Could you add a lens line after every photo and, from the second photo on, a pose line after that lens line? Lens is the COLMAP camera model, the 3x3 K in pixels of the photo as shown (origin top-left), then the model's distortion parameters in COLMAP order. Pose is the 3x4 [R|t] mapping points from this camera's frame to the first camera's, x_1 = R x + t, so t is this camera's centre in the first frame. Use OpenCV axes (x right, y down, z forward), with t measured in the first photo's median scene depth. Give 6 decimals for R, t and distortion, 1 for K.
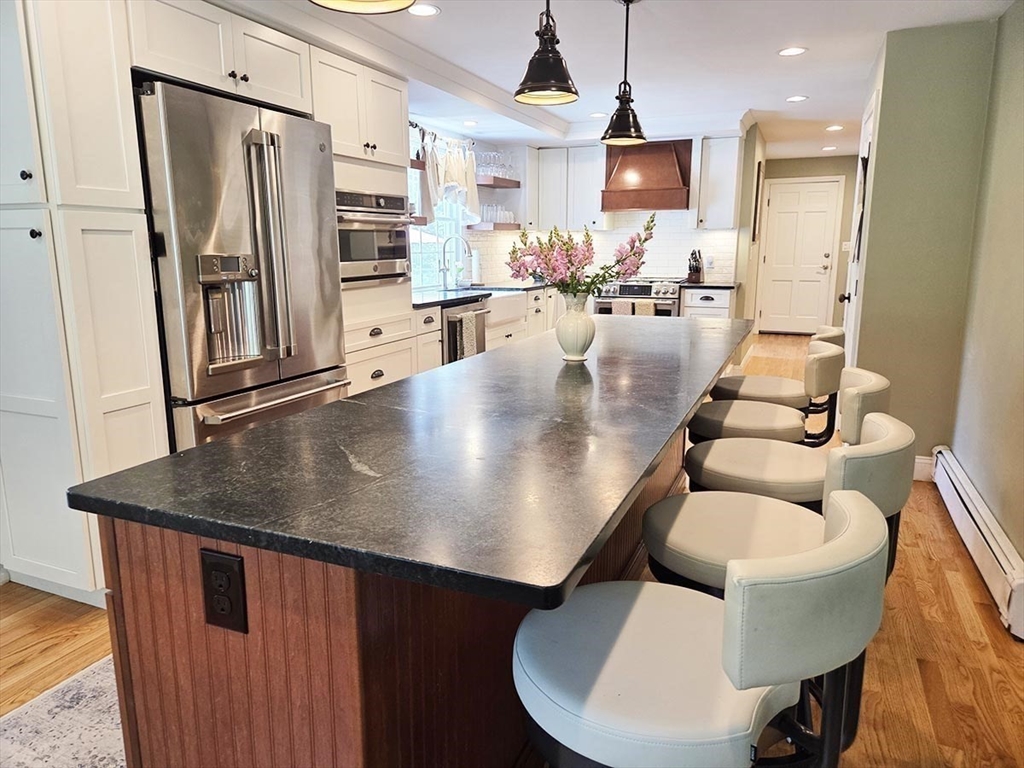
lens RADIAL K [[672.7, 0, 512.0], [0, 672.7, 384.0], [0, 0, 1]] dist [0.046851, -0.001229]
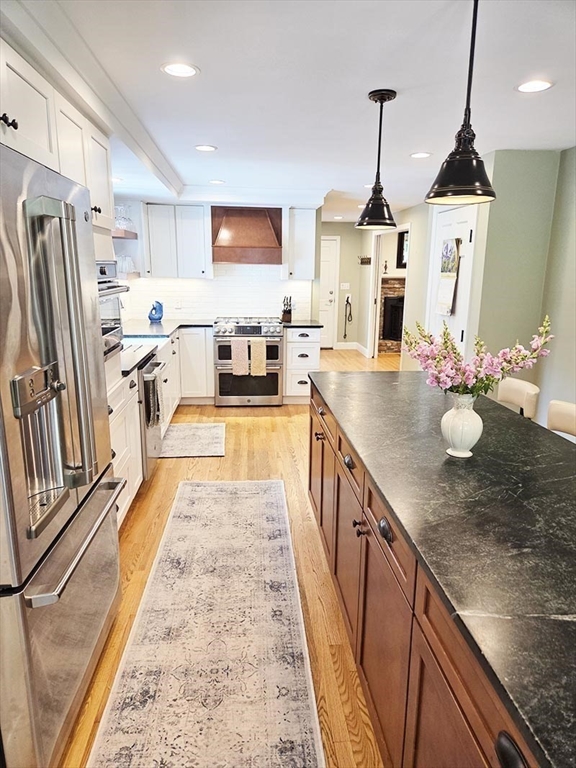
lens RADIAL K [[504.5, 0, 287.1], [0, 504.5, 392.8], [0, 0, 1]] dist [0.046851, -0.001229]
pose [[0.888224, -0.095007, 0.449480, -0.176163], [0.078938, 0.995394, 0.054407, -0.071648], [-0.452579, -0.012844, 0.891632, 0.157589]]
